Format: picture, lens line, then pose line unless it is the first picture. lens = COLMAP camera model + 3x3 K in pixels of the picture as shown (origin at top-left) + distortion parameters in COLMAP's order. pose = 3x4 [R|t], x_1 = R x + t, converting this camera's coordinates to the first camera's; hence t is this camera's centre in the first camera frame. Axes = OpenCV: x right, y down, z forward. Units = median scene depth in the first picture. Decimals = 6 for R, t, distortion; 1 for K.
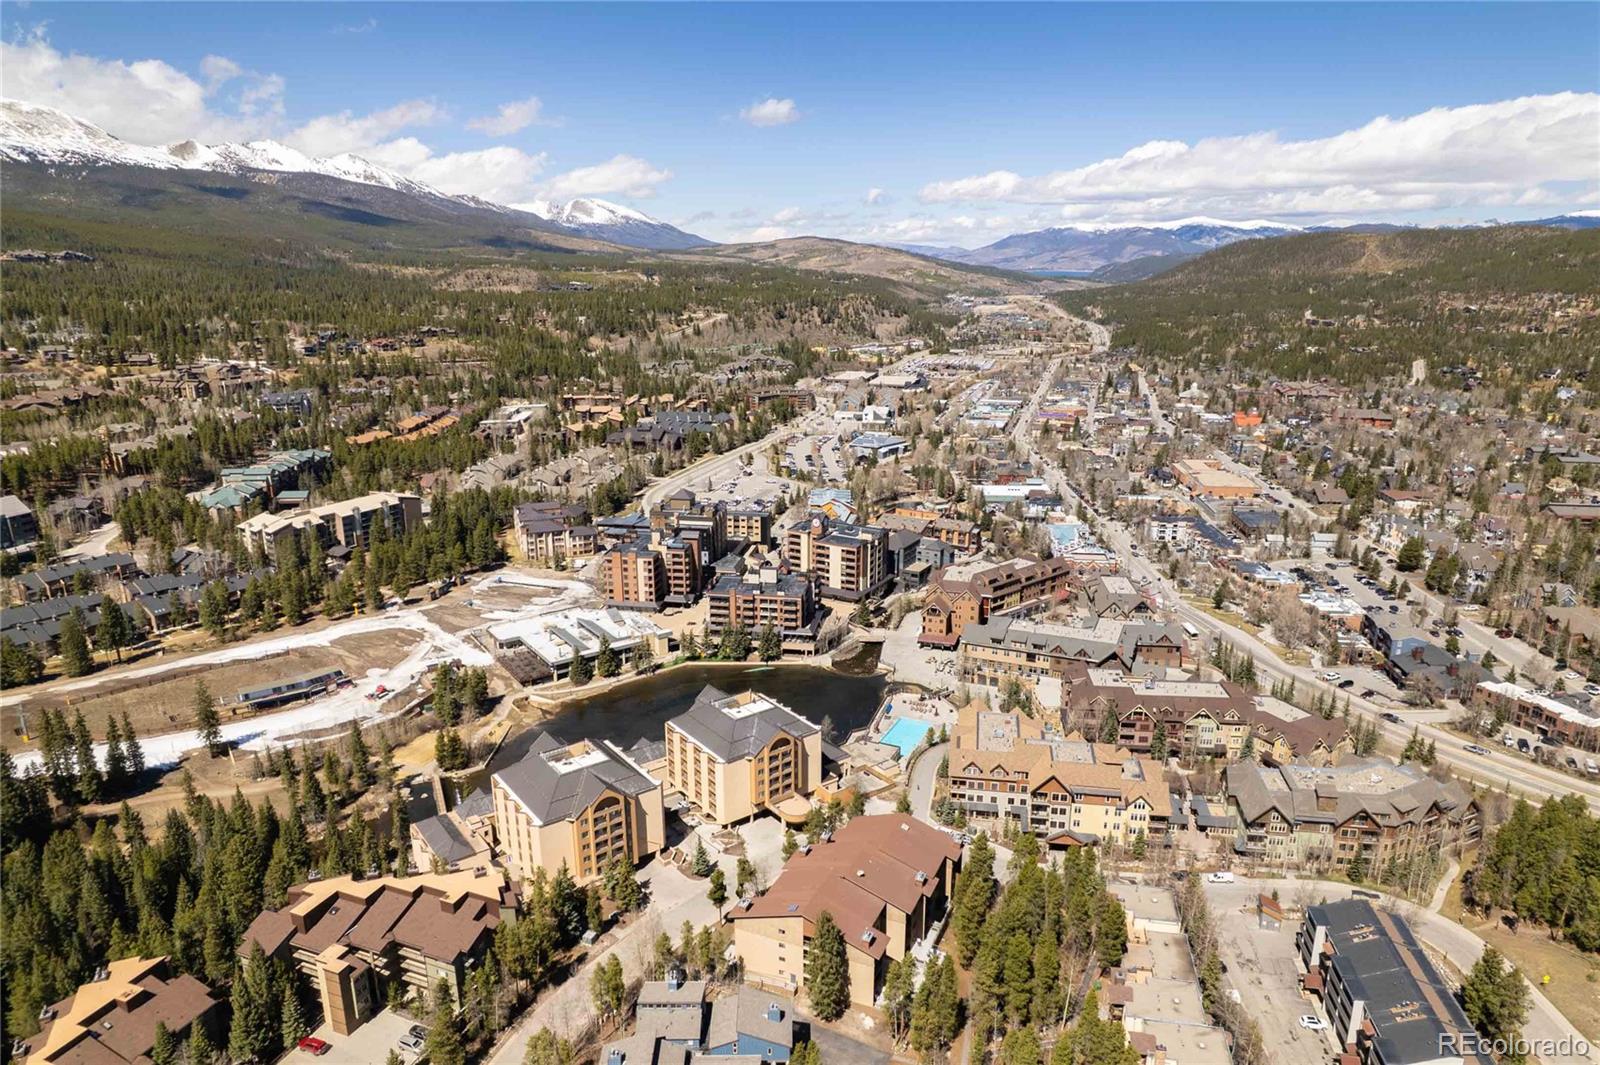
lens RADIAL K [[1026.1, 0, 803.7], [0, 1026.1, 535.2], [0, 0, 1]] dist [-0.077145, 0.066661]
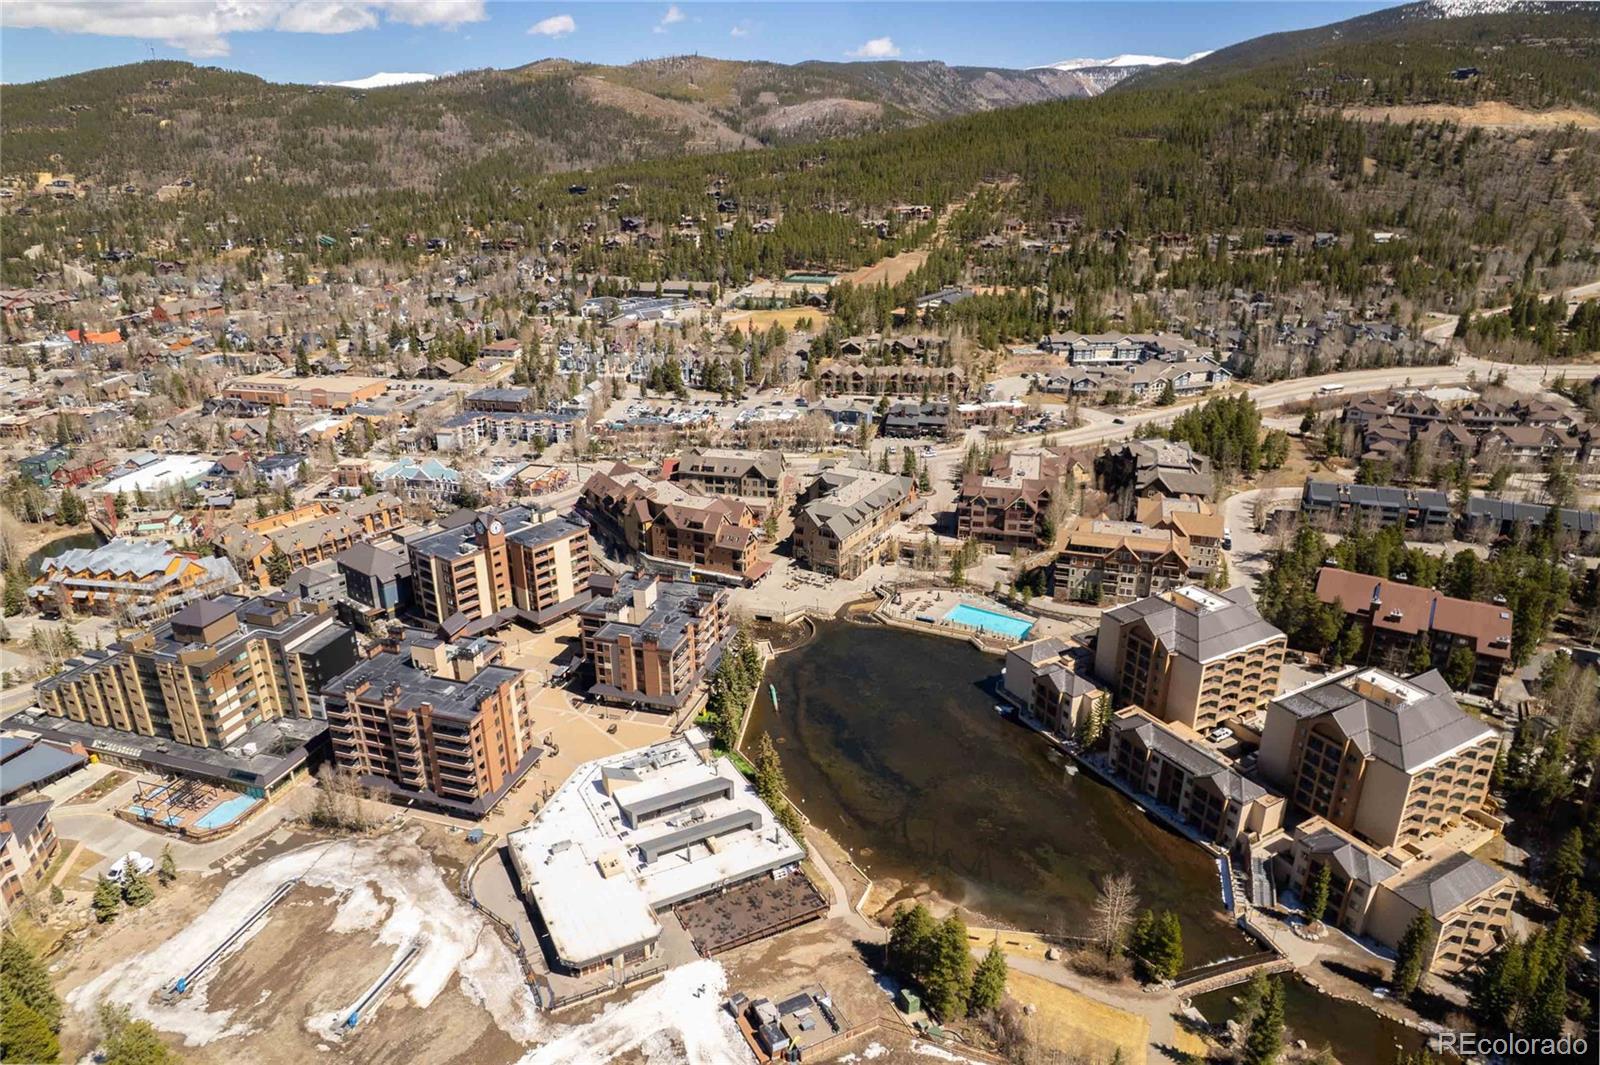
lens RADIAL K [[1026.1, 0, 803.7], [0, 1026.1, 535.2], [0, 0, 1]] dist [-0.077145, 0.066661]
pose [[0.123013, -0.369990, 0.920856, -0.568443], [0.266233, 0.906193, 0.328534, -0.171102], [-0.956027, 0.204748, 0.209977, 0.706422]]
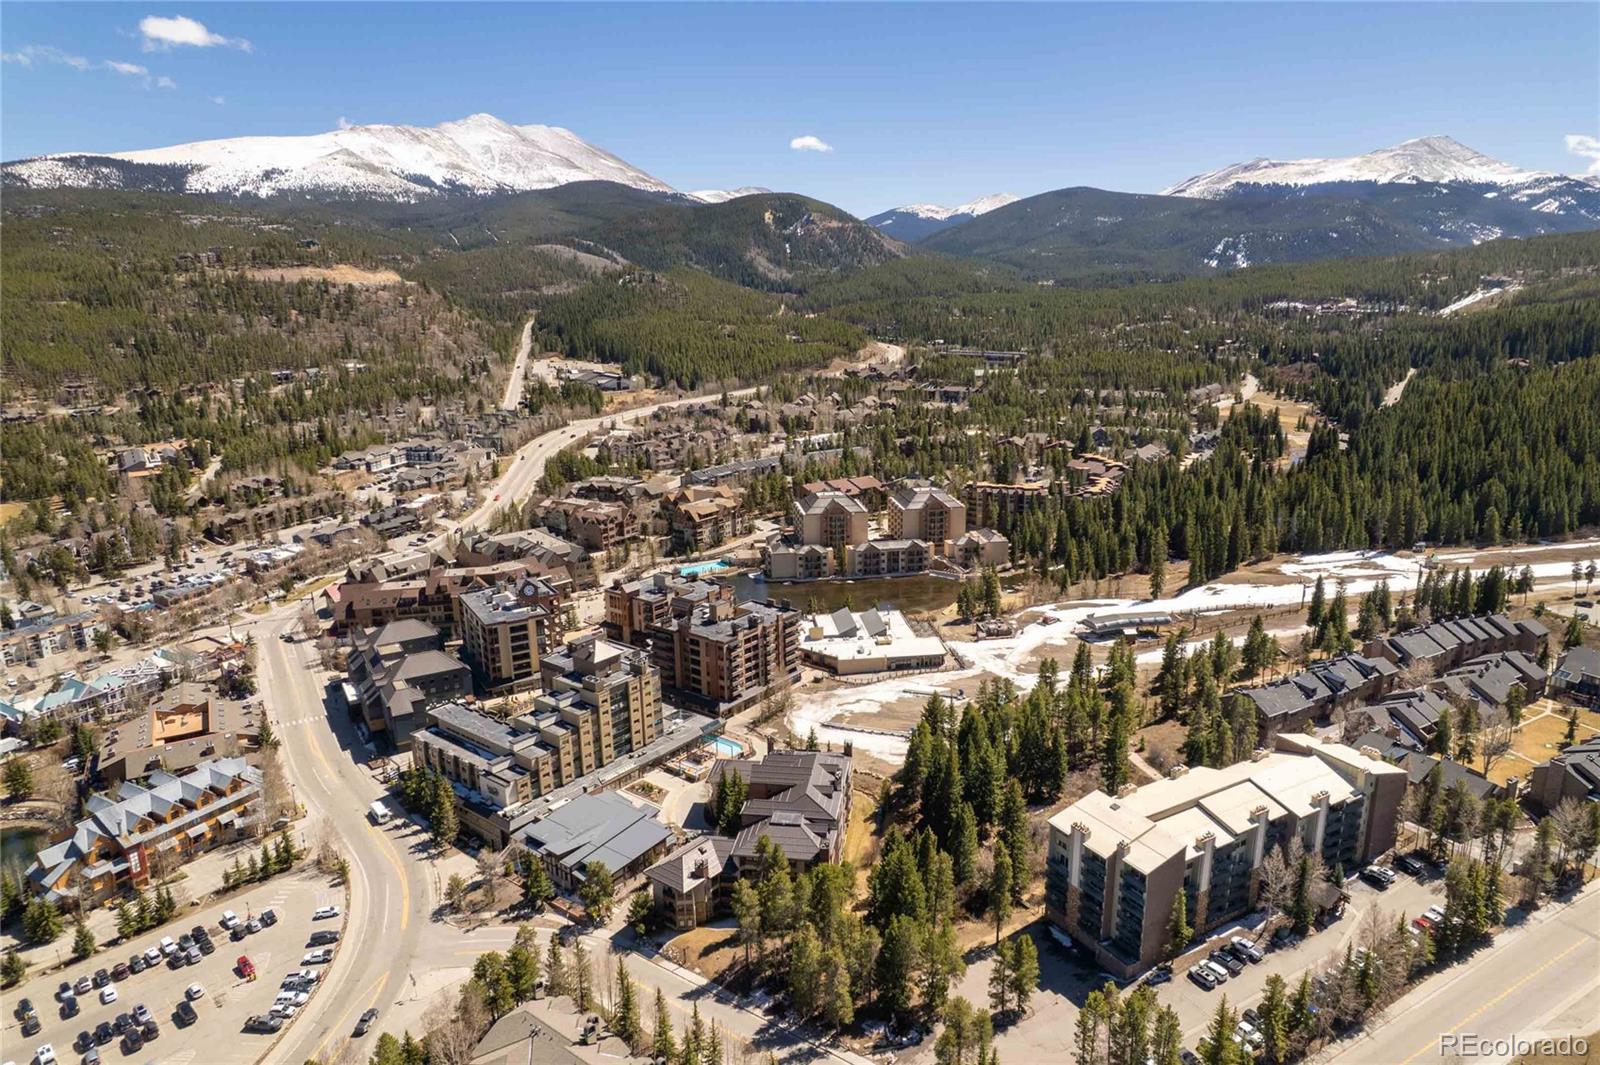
lens RADIAL K [[997.3, 0, 800.0], [0, 997.3, 532.5], [0, 0, 1]] dist [-0.080763, 0.070205]
pose [[-0.874883, -0.107407, 0.472274, -0.546171], [0.144974, 0.872319, 0.466949, -0.394148], [-0.462127, 0.476993, -0.747607, 1.514289]]
